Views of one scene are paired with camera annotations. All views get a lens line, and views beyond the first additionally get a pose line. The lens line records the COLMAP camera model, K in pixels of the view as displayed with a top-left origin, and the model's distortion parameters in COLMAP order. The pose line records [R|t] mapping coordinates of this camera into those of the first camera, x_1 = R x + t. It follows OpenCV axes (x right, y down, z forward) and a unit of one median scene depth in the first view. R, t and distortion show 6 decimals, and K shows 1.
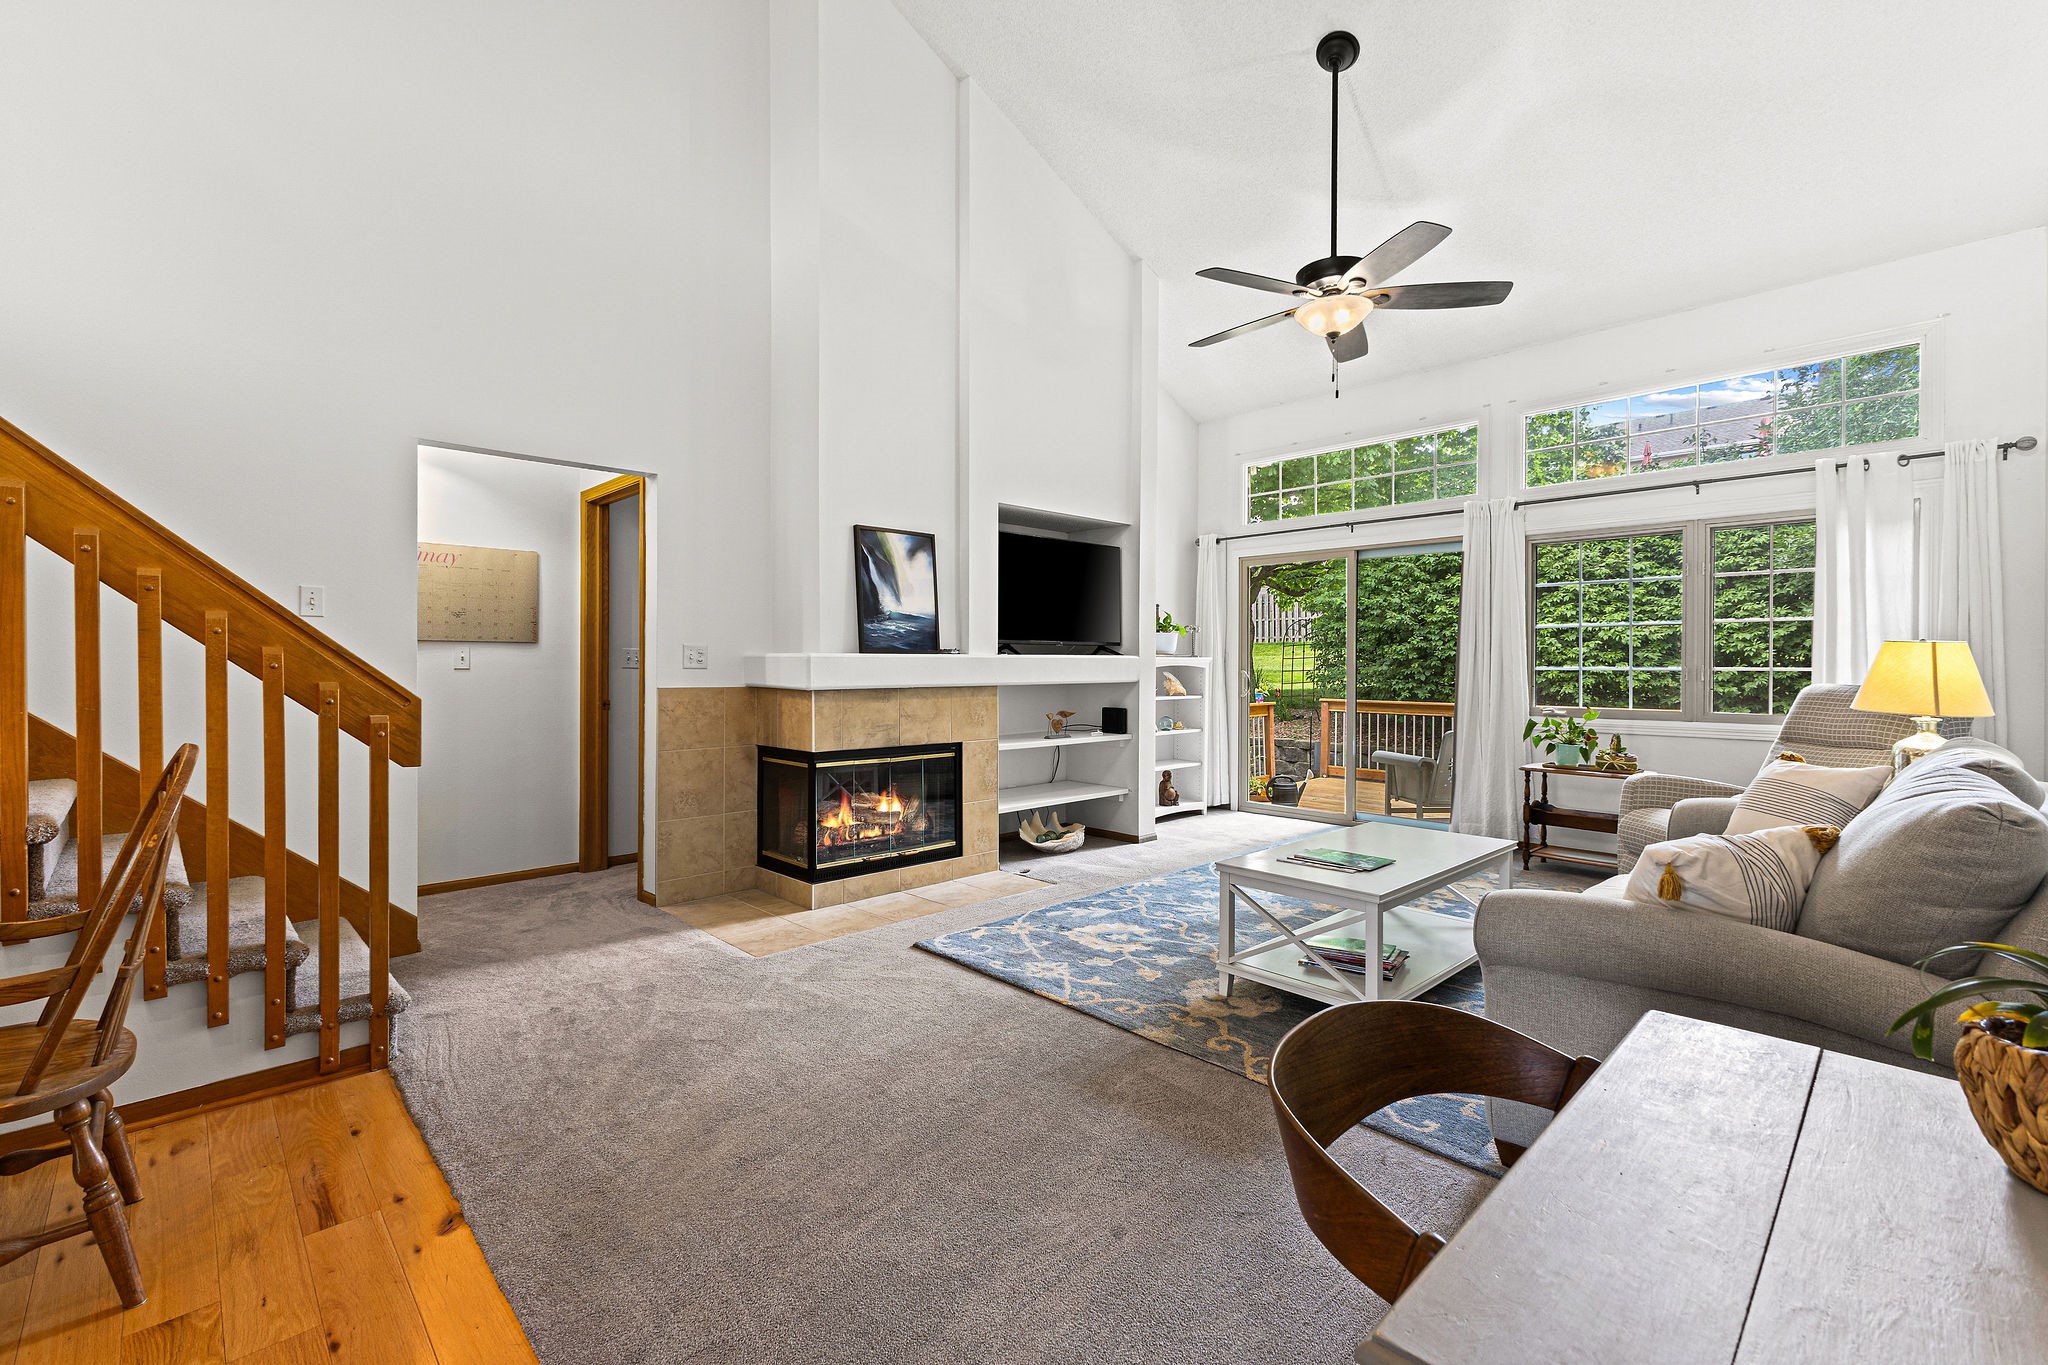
lens RADIAL K [[892.8, 0, 1032.1], [0, 892.8, 660.7], [0, 0, 1]] dist [0.013829, 0.000107]
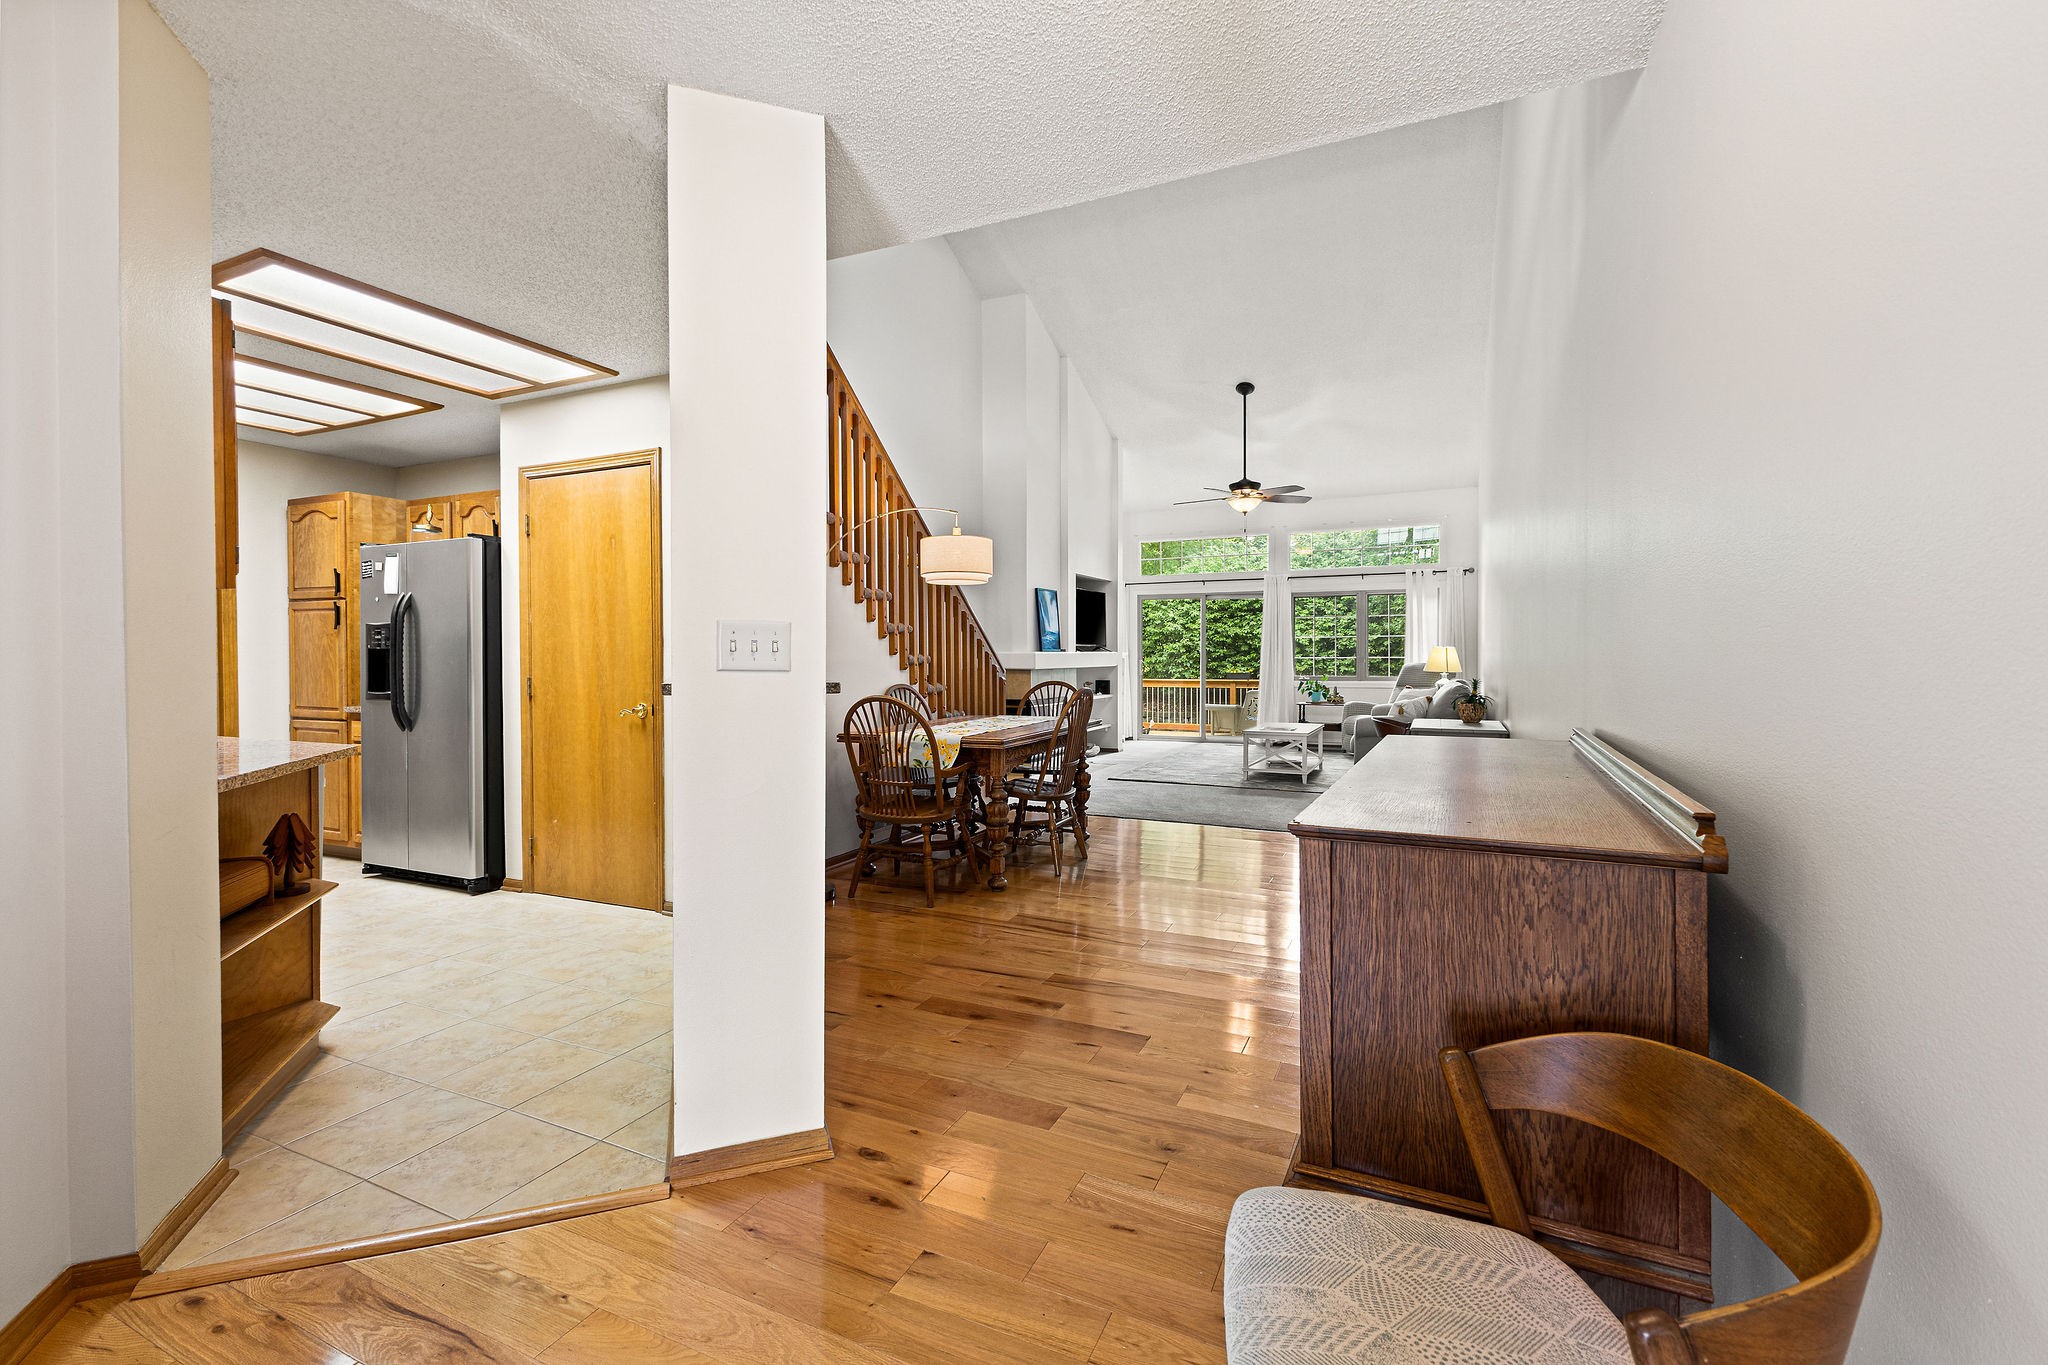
lens RADIAL K [[885.6, 0, 1026.0], [0, 885.6, 677.8], [0, 0, 1]] dist [0.012076, -0.000022]
pose [[0.936250, -0.012544, 0.351111, -0.810961], [0.002892, 0.999604, 0.028001, -0.004707], [-0.351323, -0.025200, 0.935915, -0.765725]]
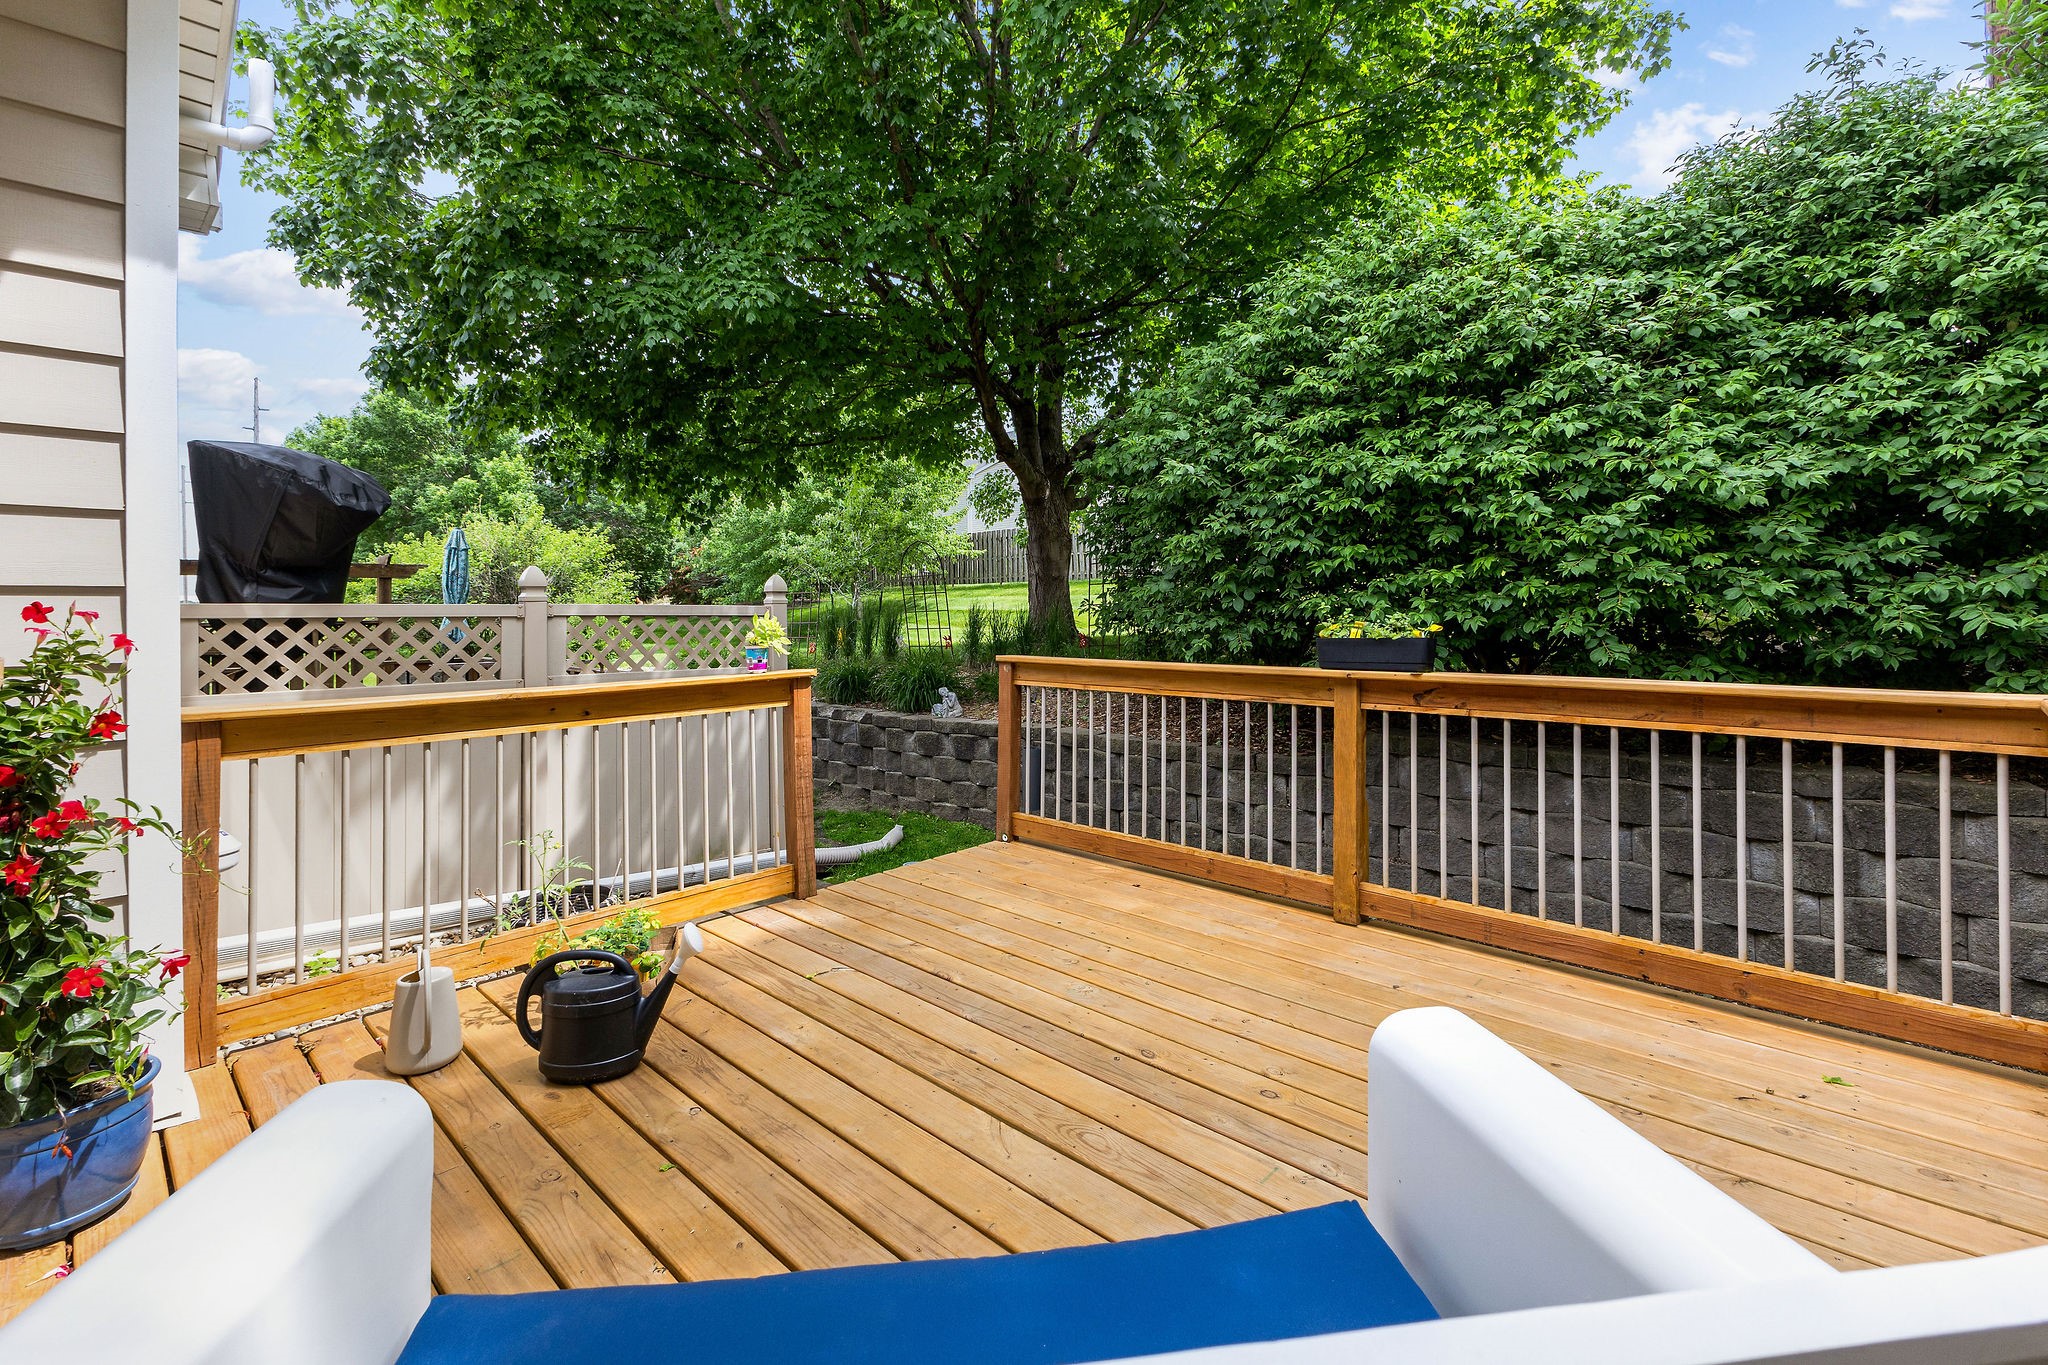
lens RADIAL K [[910.2, 0, 1020.3], [0, 910.2, 616.3], [0, 0, 1]] dist [0.014792, 0.000046]
pose [[0.999267, -0.010224, 0.036895, 0.679185], [0.009835, 0.999894, 0.010698, 0.040056], [-0.037001, -0.010327, 0.999262, 1.202604]]
